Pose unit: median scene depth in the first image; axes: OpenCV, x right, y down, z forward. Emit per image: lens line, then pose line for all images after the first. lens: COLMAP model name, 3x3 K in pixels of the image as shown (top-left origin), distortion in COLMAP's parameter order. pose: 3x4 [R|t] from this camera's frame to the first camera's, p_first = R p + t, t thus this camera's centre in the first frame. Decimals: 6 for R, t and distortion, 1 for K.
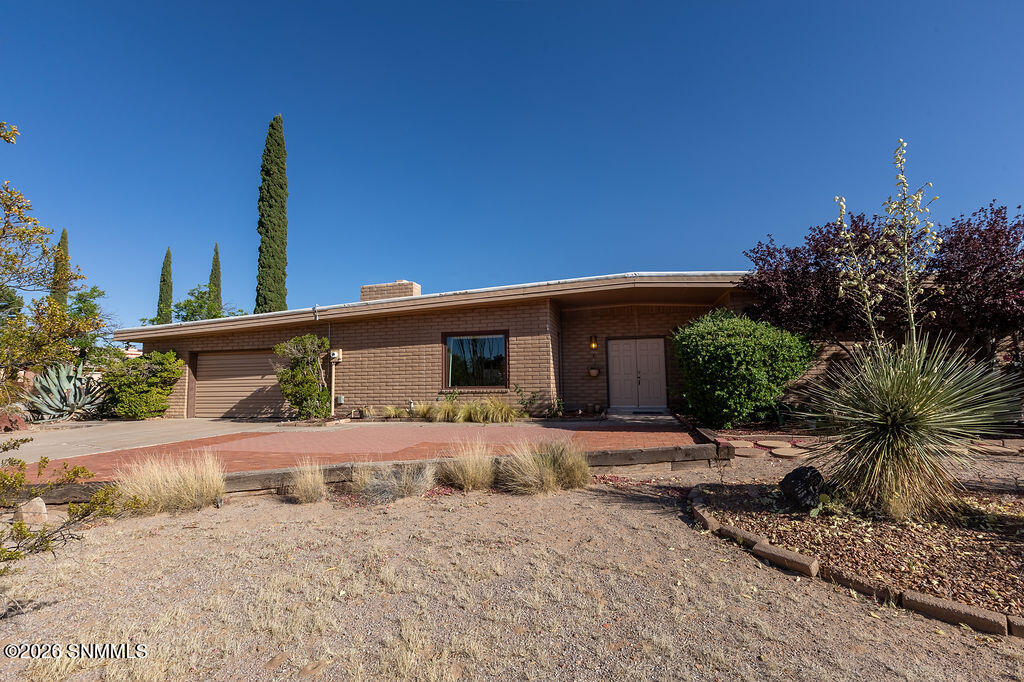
lens RADIAL K [[453.7, 0, 509.3], [0, 453.7, 343.5], [0, 0, 1]] dist [0.000850, -0.001459]
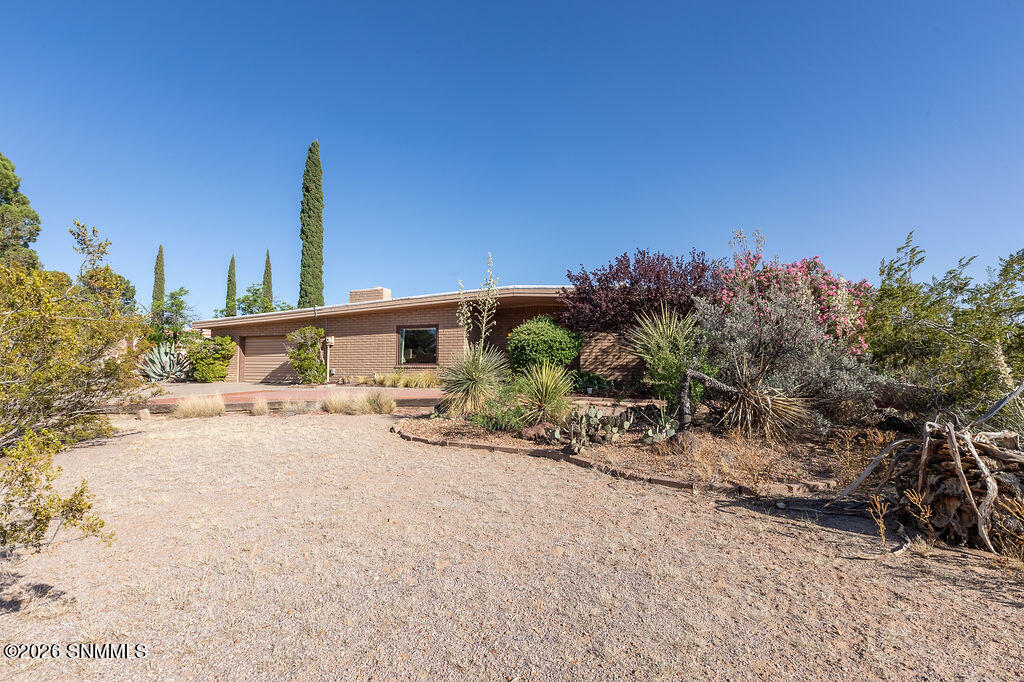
lens RADIAL K [[453.7, 0, 509.3], [0, 453.7, 343.5], [0, 0, 1]] dist [0.000850, -0.001459]
pose [[0.991095, 0.010822, -0.132714, 0.344926], [-0.004753, 0.998932, 0.045963, -0.030983], [0.133070, -0.044923, 0.990088, -0.322419]]
